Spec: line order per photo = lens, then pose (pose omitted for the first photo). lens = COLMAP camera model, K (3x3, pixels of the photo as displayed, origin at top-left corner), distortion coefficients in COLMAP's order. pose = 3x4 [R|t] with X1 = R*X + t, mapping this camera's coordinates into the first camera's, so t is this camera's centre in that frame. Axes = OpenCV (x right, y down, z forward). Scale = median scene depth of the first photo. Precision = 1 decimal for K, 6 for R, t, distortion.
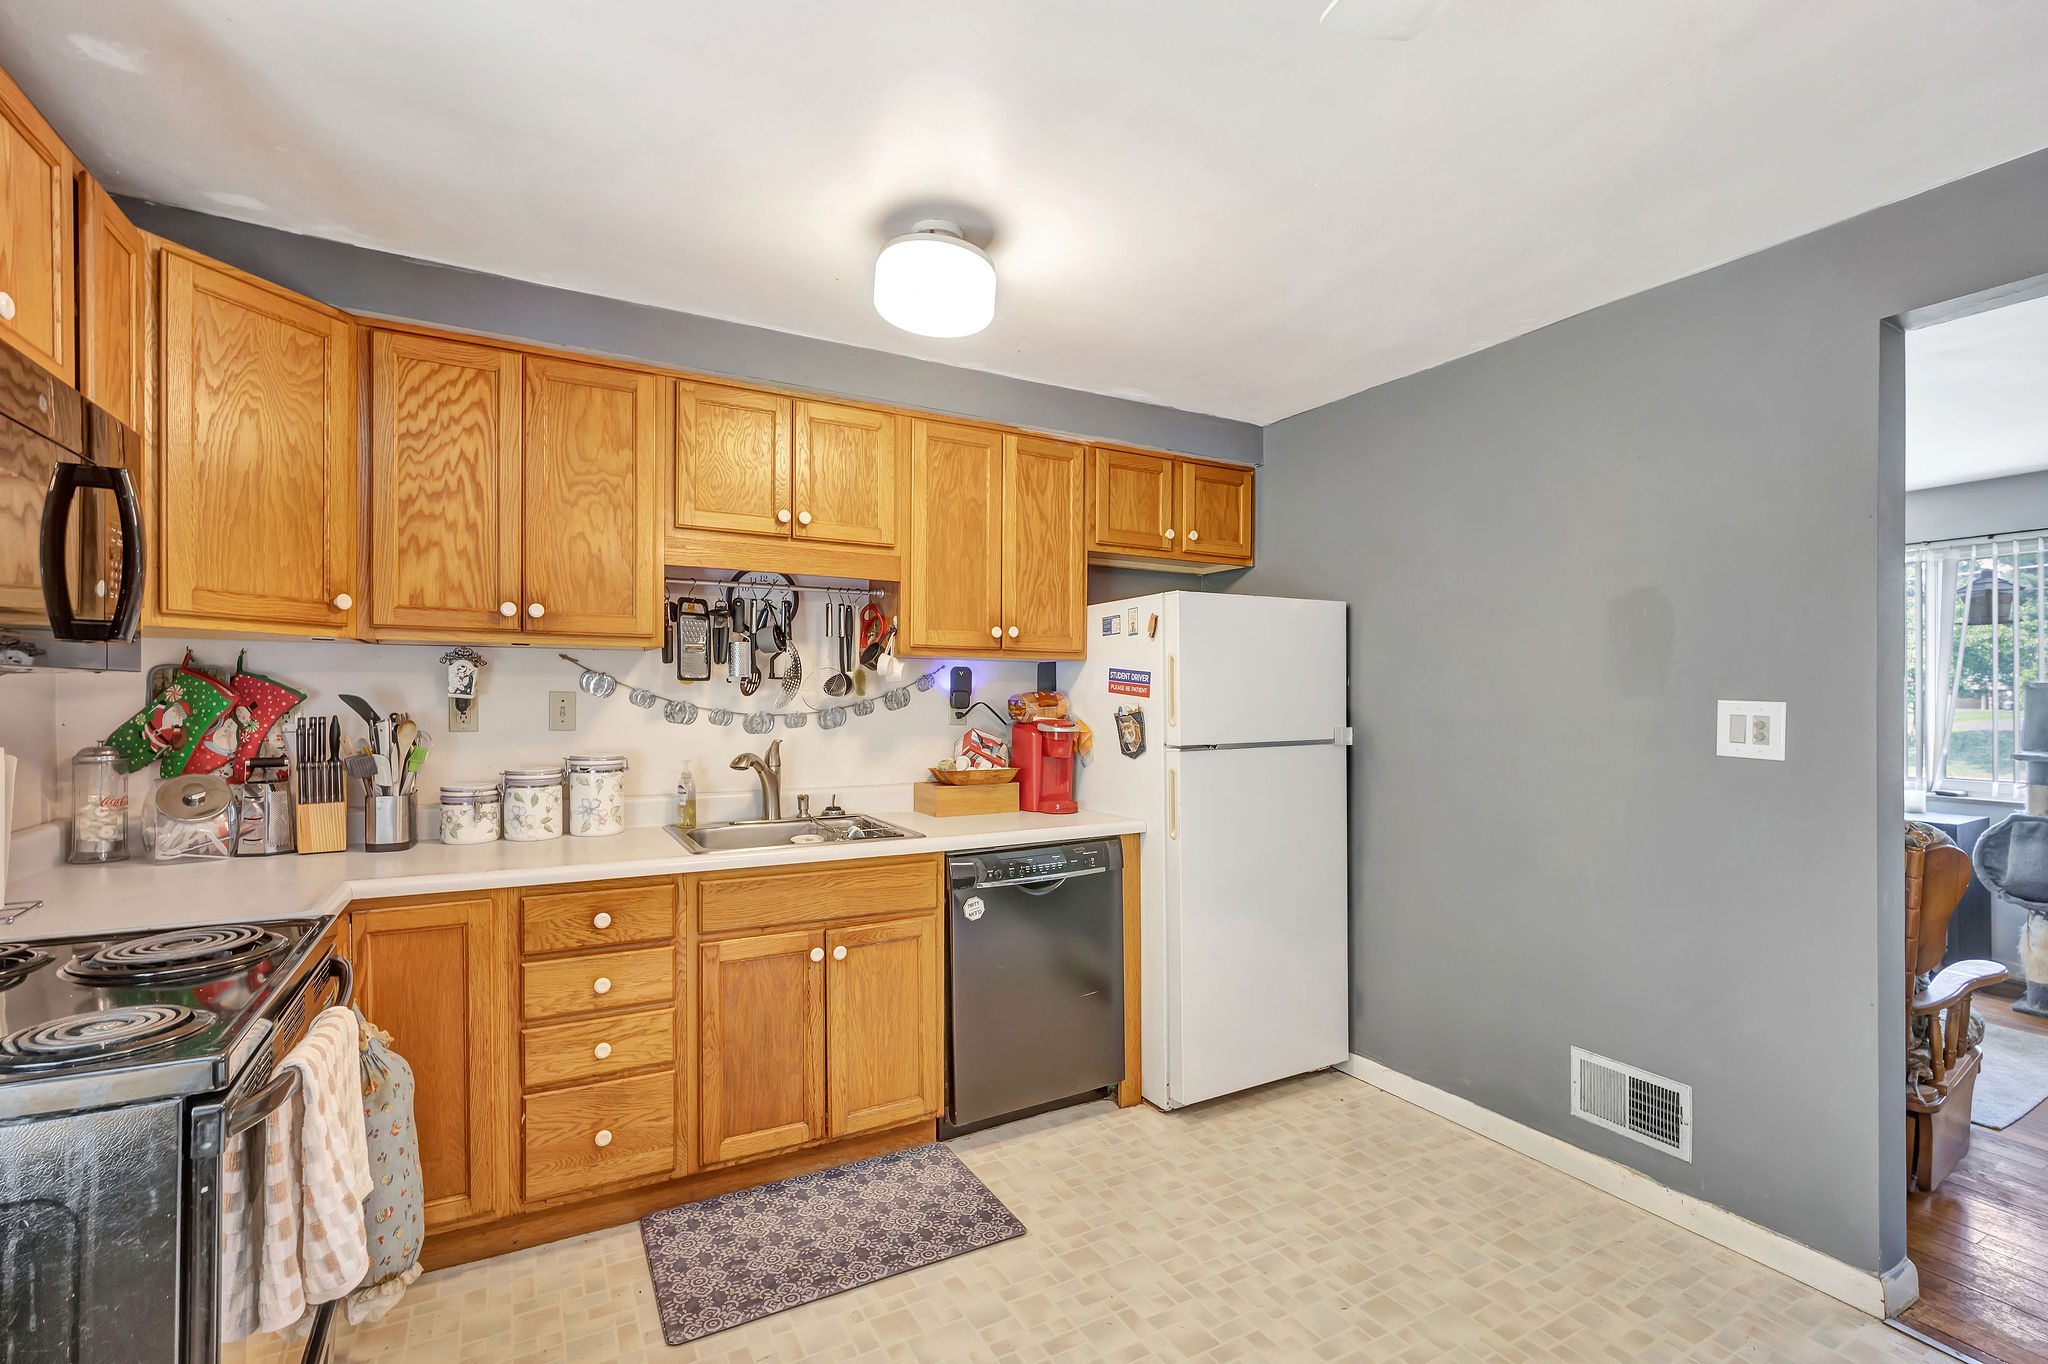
lens RADIAL K [[904.6, 0, 1032.4], [0, 904.6, 712.0], [0, 0, 1]] dist [-0.016825, 0.004654]
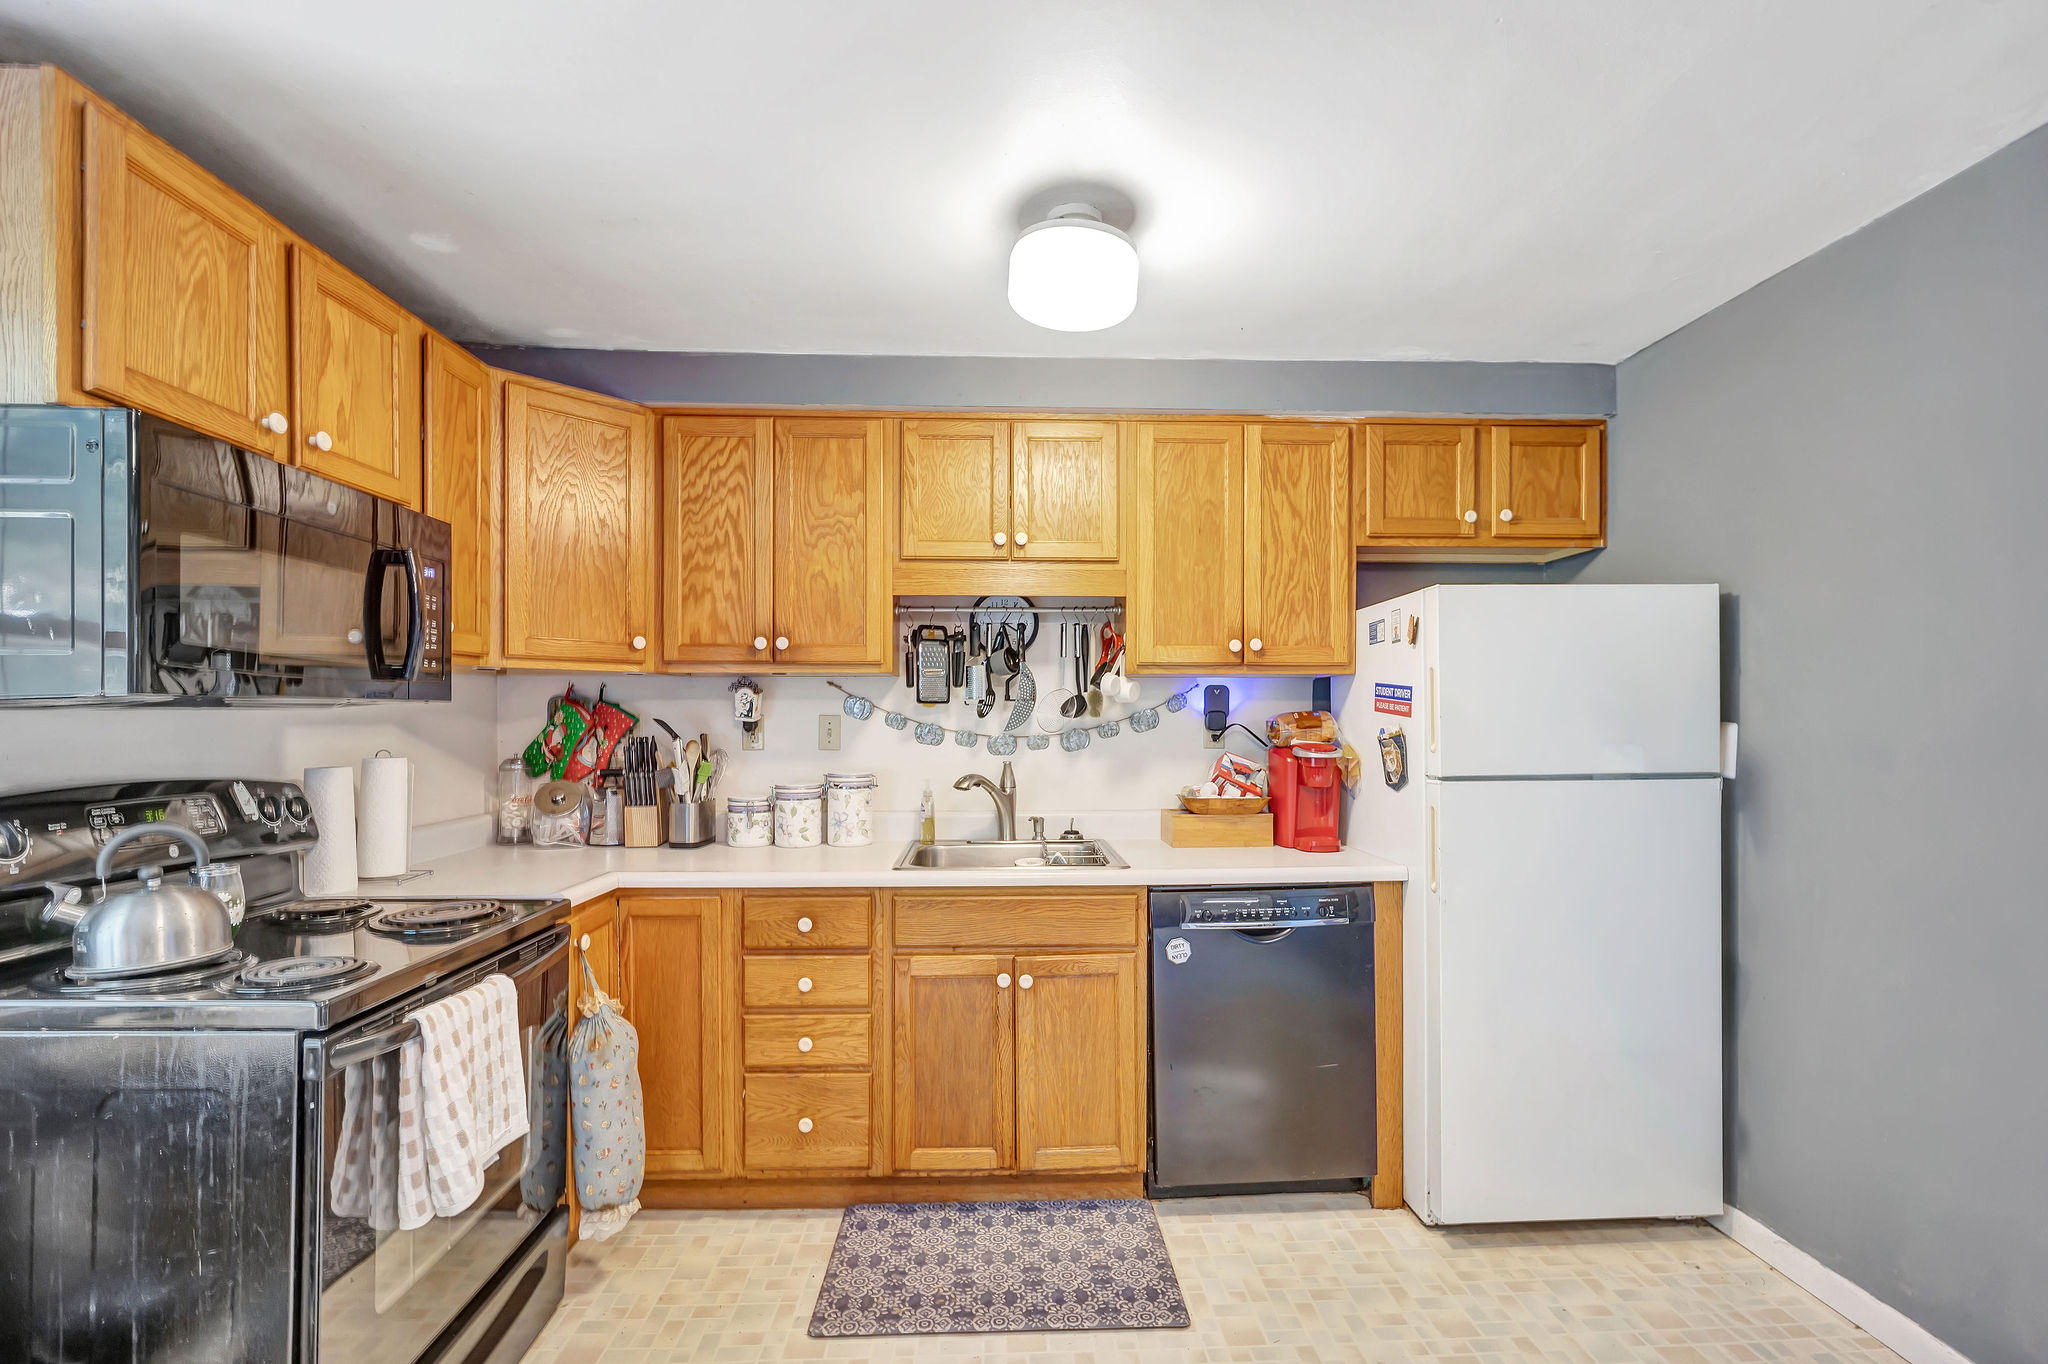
lens RADIAL K [[904.6, 0, 1031.4], [0, 904.6, 725.0], [0, 0, 1]] dist [-0.016825, 0.004654]
pose [[0.889290, -0.001432, -0.457341, 0.230872], [-0.002516, 0.999965, -0.008022, -0.001600], [0.457336, 0.008284, 0.889255, 0.129913]]
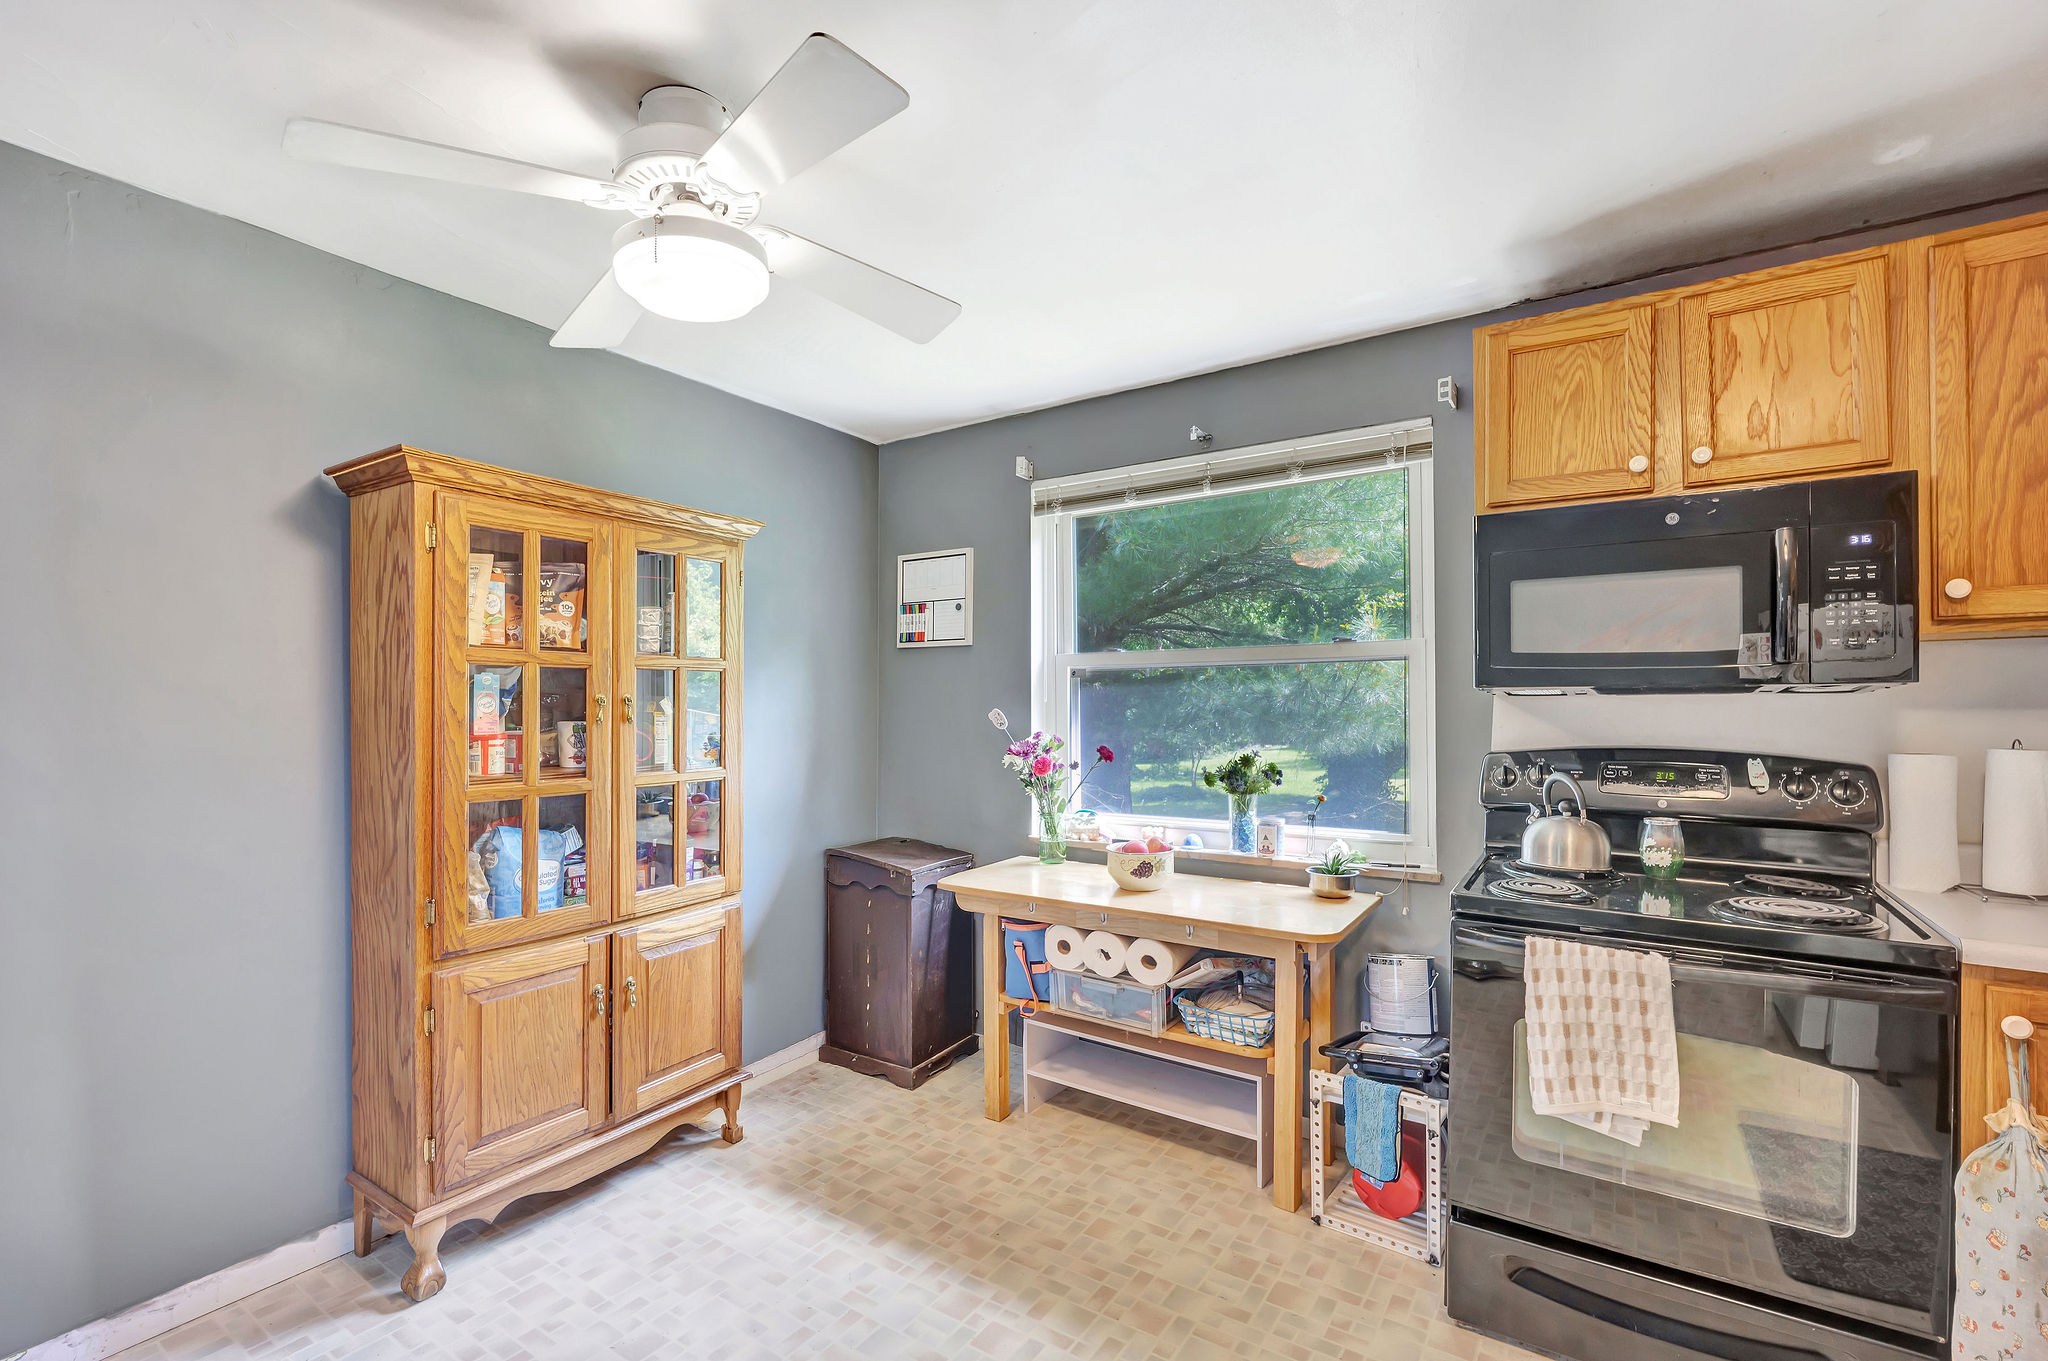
lens RADIAL K [[904.6, 0, 1033.2], [0, 904.6, 706.8], [0, 0, 1]] dist [-0.016825, 0.004654]
pose [[-0.890830, -0.000308, -0.454338, 0.299658], [-0.008040, 0.999854, 0.015087, -0.013525], [0.454267, 0.017093, -0.890702, 0.919717]]
